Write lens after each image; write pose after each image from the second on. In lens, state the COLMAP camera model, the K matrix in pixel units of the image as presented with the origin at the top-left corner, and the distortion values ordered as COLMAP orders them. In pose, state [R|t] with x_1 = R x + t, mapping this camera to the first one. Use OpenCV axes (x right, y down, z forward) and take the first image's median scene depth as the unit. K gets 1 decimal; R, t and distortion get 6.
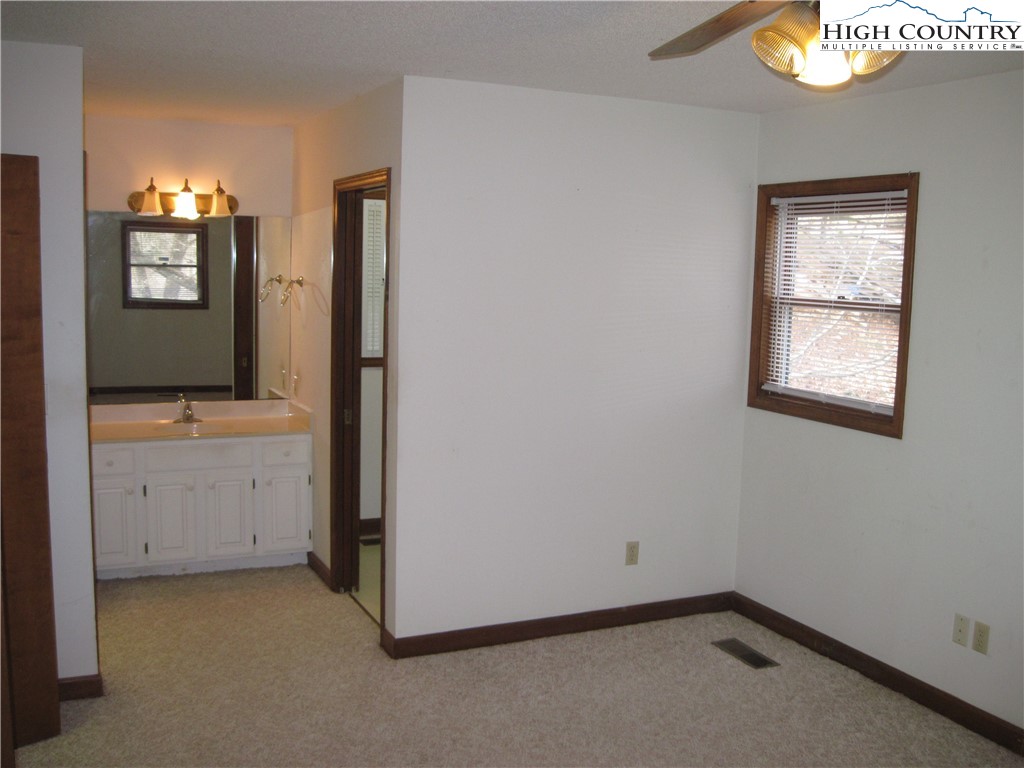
lens RADIAL K [[1057.7, 0, 512.0], [0, 1057.7, 384.0], [0, 0, 1]] dist [-0.096981, -0.028183]
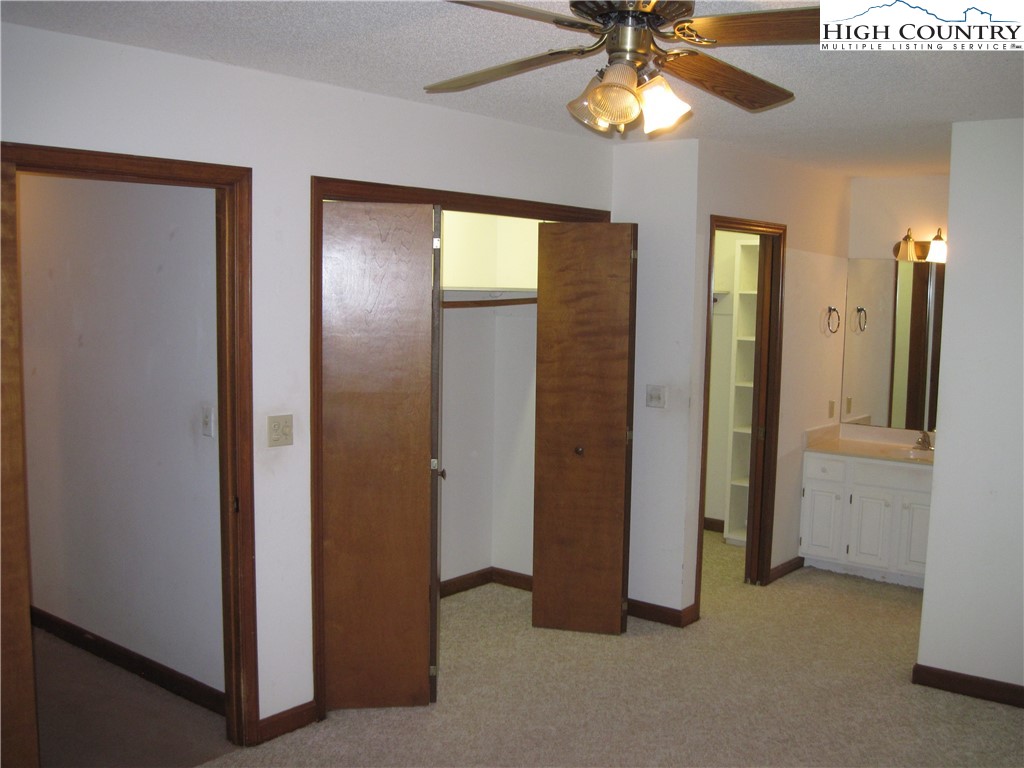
lens RADIAL K [[1057.7, 0, 512.0], [0, 1057.7, 384.0], [0, 0, 1]] dist [-0.096981, -0.028183]
pose [[0.428362, 0.067135, -0.901110, 0.526977], [-0.110728, 0.993621, 0.021390, -0.007926], [0.896797, 0.090616, 0.433063, 0.151327]]
